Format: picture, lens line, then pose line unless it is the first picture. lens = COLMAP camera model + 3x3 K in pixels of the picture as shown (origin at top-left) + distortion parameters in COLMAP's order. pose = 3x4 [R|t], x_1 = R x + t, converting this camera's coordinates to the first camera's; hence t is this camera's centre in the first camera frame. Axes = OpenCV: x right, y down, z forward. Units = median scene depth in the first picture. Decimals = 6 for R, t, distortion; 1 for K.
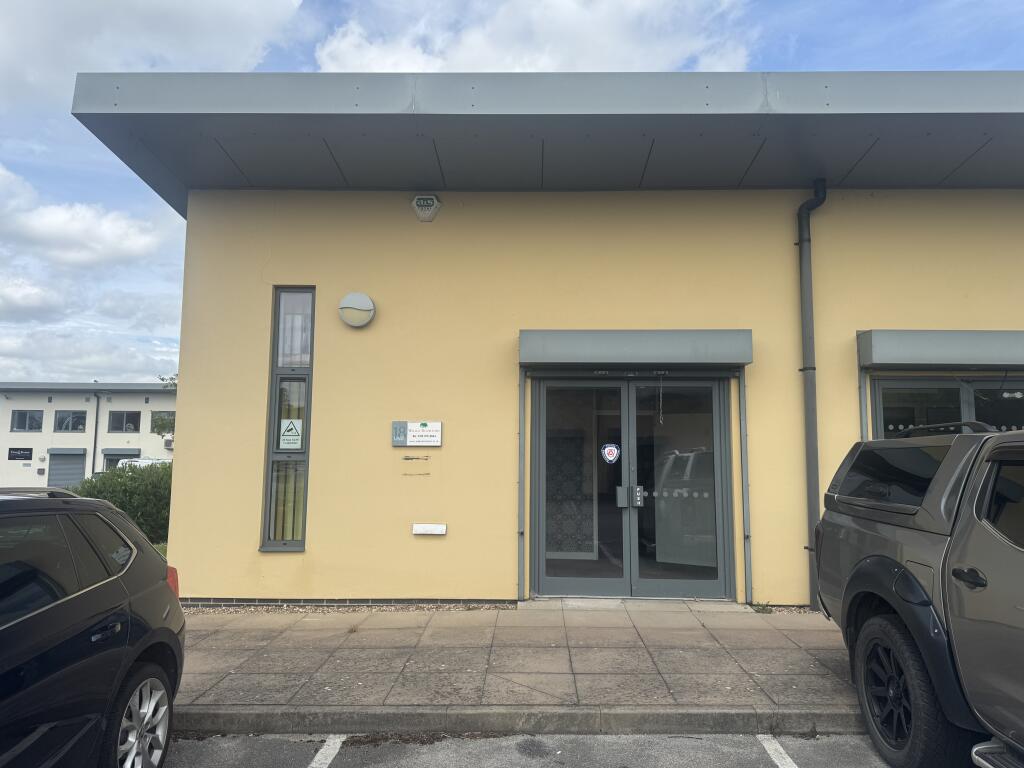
lens RADIAL K [[718.7, 0, 513.7], [0, 718.7, 387.4], [0, 0, 1]] dist [0.040439, -0.026043]
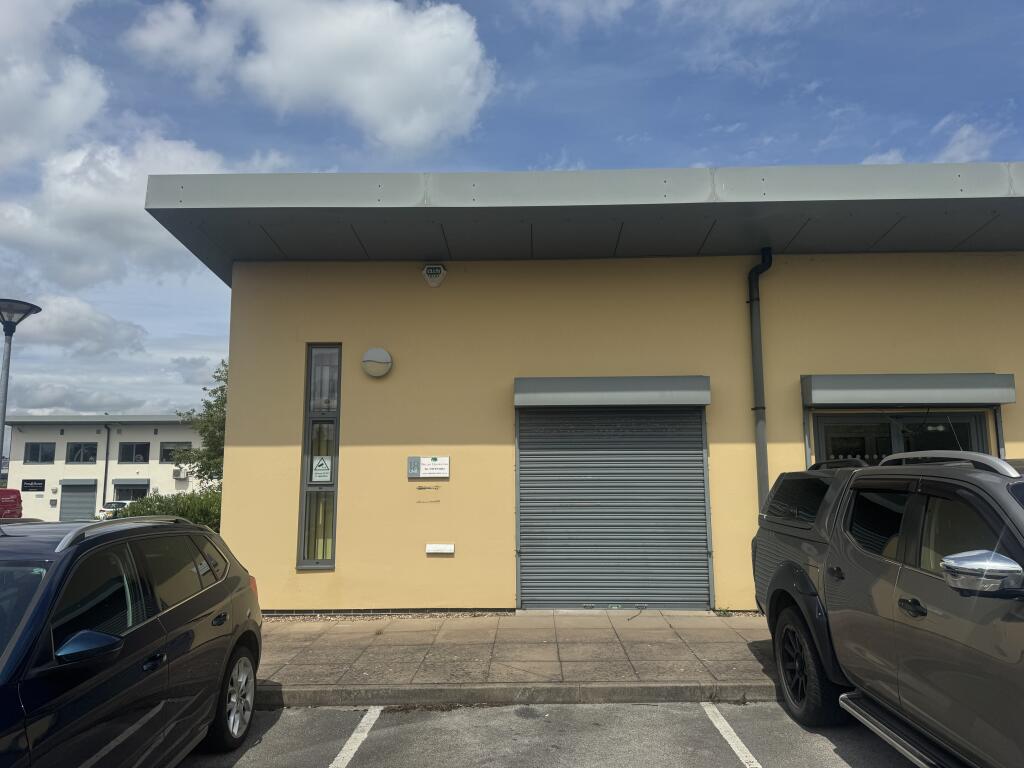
lens RADIAL K [[718.7, 0, 507.1], [0, 718.7, 385.5], [0, 0, 1]] dist [0.040439, -0.026043]
pose [[0.999893, -0.012975, -0.006759, 0.003801], [0.012721, 0.999256, -0.036400, -0.026469], [0.007226, 0.036310, 0.999314, -0.192077]]
